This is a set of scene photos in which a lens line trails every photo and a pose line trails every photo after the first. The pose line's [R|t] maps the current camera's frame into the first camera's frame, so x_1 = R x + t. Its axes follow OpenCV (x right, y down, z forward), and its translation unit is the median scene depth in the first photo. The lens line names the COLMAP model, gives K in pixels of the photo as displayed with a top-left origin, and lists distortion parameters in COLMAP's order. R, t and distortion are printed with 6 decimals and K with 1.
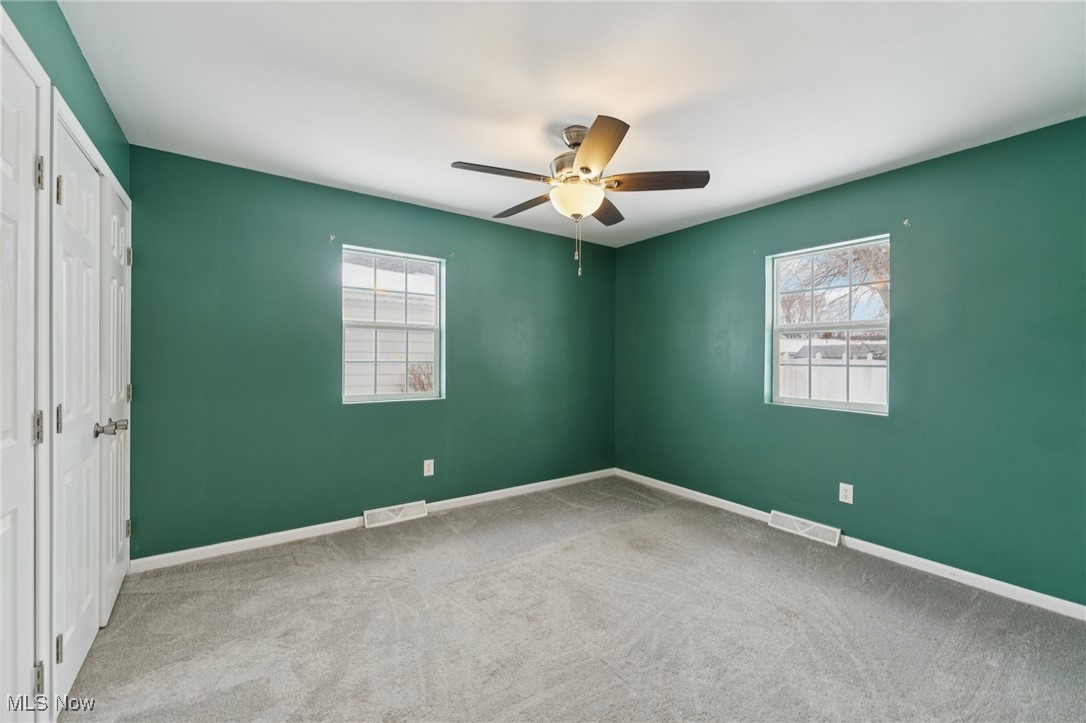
lens RADIAL K [[435.4, 0, 542.1], [0, 435.4, 358.9], [0, 0, 1]] dist [-0.002498, 0.000003]
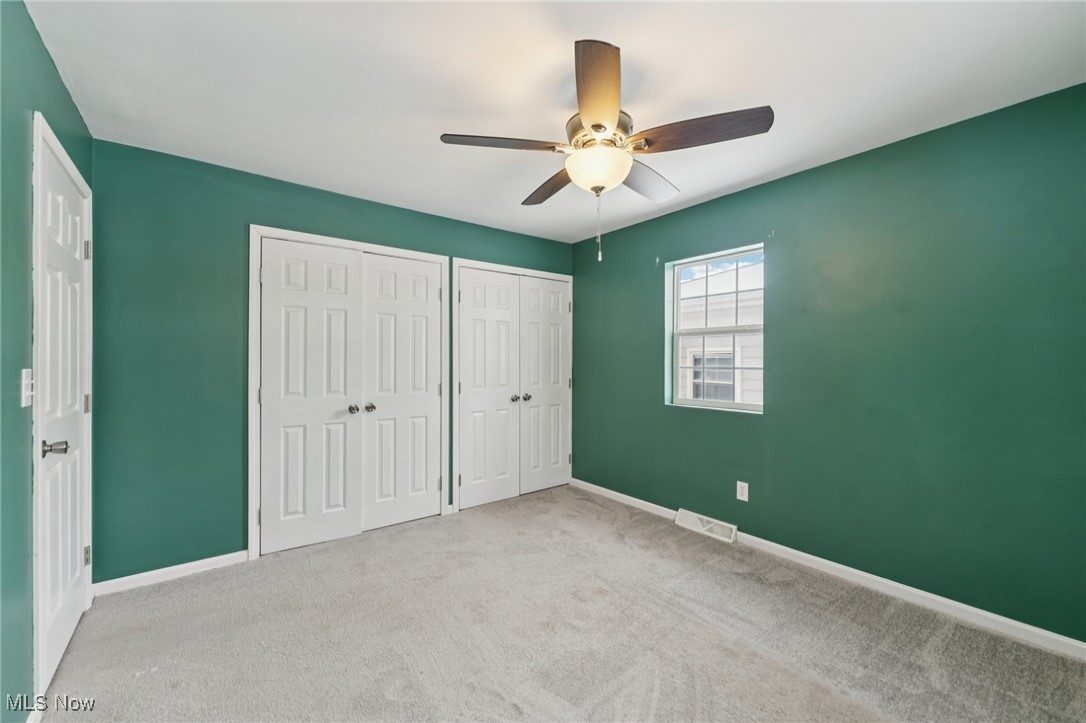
lens RADIAL K [[439.0, 0, 553.5], [0, 439.0, 362.3], [0, 0, 1]] dist [0.018388, -0.000062]
pose [[0.058063, -0.005598, -0.998297, 0.703437], [-0.005426, 0.999968, -0.005923, 0.002596], [0.998298, 0.005761, 0.058031, 0.679515]]
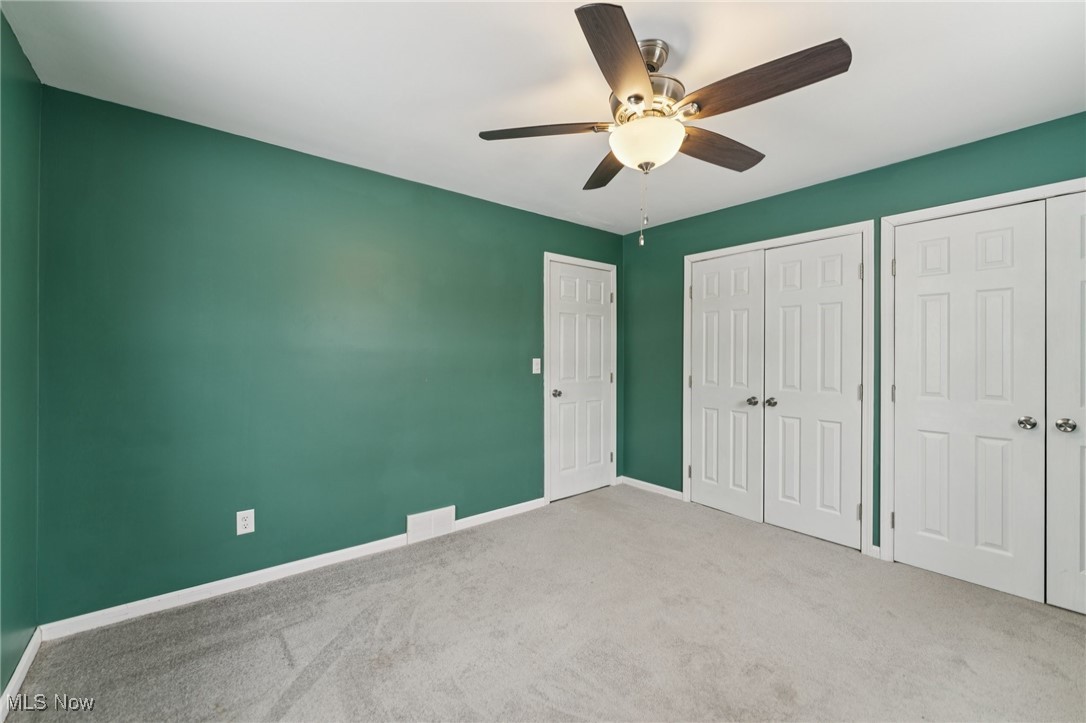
lens RADIAL K [[441.6, 0, 527.5], [0, 441.6, 356.6], [0, 0, 1]] dist [-0.008690, 0.000109]
pose [[-0.998920, -0.016148, -0.043572, 0.243072], [-0.016400, 0.999851, 0.005433, 0.001773], [0.043477, 0.006142, -0.999036, 1.351504]]
